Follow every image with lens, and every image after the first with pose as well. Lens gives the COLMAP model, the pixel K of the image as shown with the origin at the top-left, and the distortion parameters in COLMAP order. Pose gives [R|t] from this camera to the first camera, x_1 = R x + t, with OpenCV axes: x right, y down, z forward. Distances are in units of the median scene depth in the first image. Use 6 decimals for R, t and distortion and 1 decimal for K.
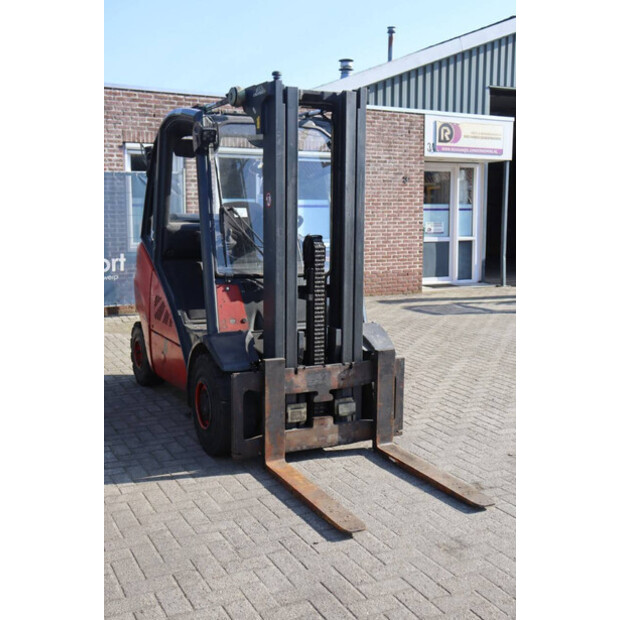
lens RADIAL K [[749.8, 0, 310.0], [0, 749.8, 310.0], [0, 0, 1]] dist [0.001955, 0.100826]
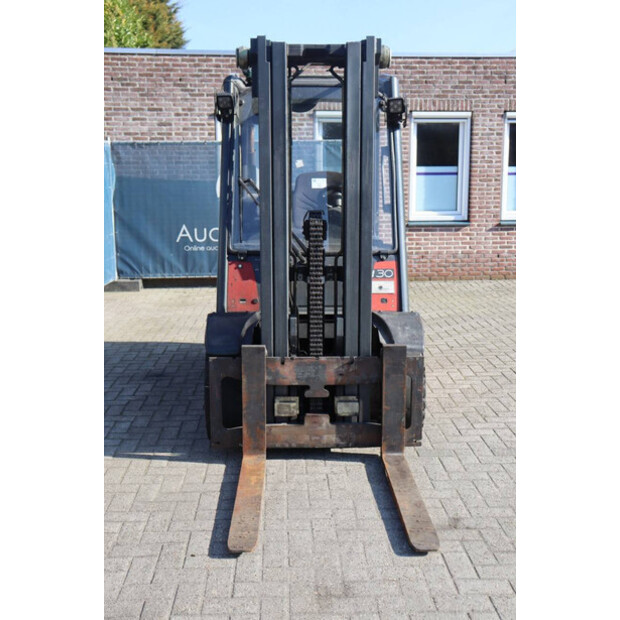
lens RADIAL K [[749.8, 0, 310.0], [0, 749.8, 310.0], [0, 0, 1]] dist [0.001955, 0.100826]
pose [[0.912545, 0.067290, -0.403402, 0.364859], [-0.049816, 0.997315, 0.053669, -0.029484], [0.405930, -0.028879, 0.913448, 0.183863]]
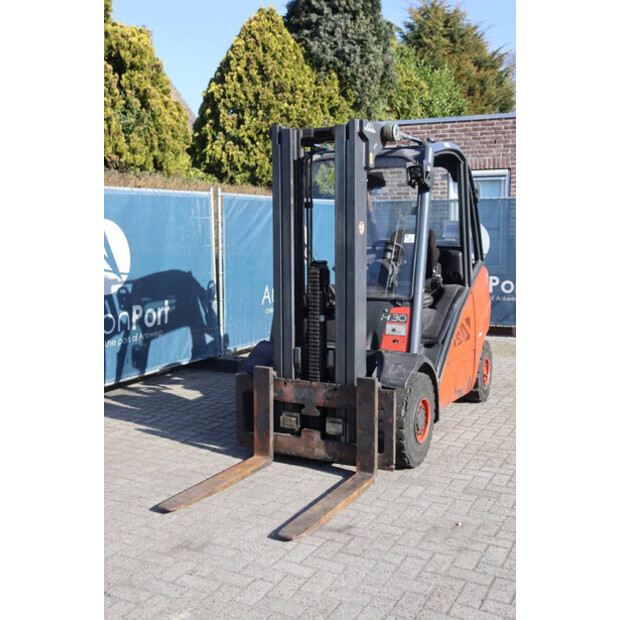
lens RADIAL K [[742.0, 0, 310.0], [0, 742.0, 310.0], [0, 0, 1]] dist [-0.017300, 0.209084]
pose [[0.590643, 0.083309, -0.802621, 0.859464], [-0.104525, 0.994175, 0.026272, -0.056003], [0.800135, 0.068376, 0.595910, 0.357724]]
